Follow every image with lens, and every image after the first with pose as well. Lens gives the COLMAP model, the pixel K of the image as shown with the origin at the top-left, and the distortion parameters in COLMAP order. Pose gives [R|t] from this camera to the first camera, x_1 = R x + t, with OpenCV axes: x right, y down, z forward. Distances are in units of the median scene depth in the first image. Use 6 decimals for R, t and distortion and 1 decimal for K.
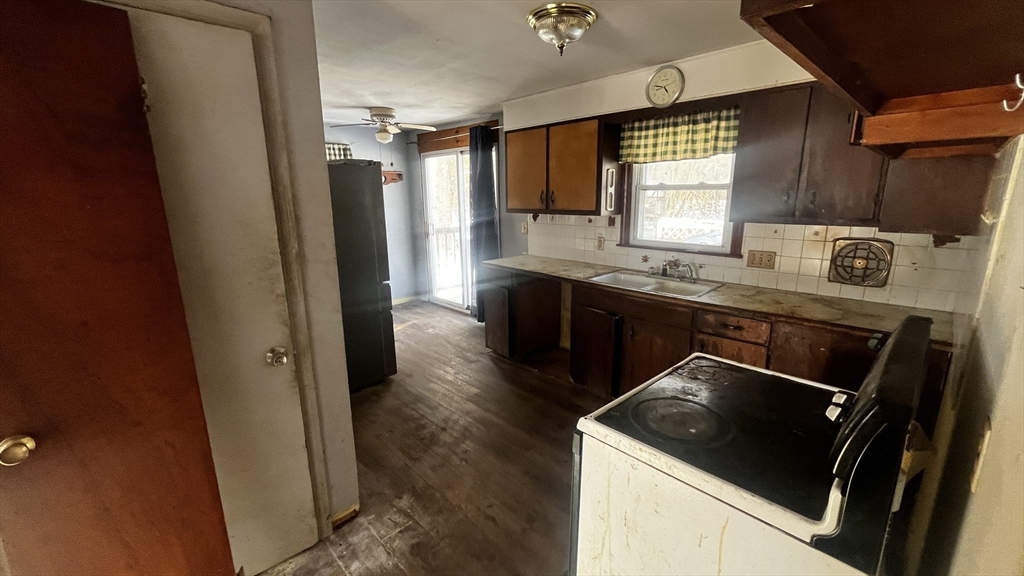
lens RADIAL K [[413.2, 0, 507.8], [0, 413.2, 285.9], [0, 0, 1]] dist [0.000202, -0.001463]
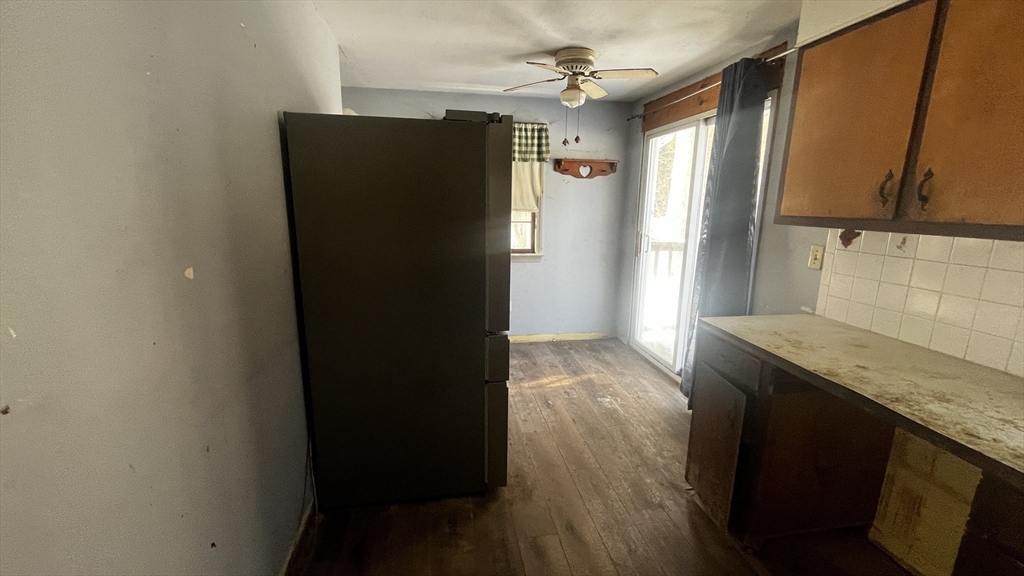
lens RADIAL K [[413.2, 0, 508.8], [0, 413.2, 291.3], [0, 0, 1]] dist [0.000202, -0.001463]
pose [[0.831048, 0.140851, -0.538071, 0.008736], [-0.143522, 0.988947, 0.037208, -0.067710], [0.537365, 0.046304, 0.842078, 0.402667]]
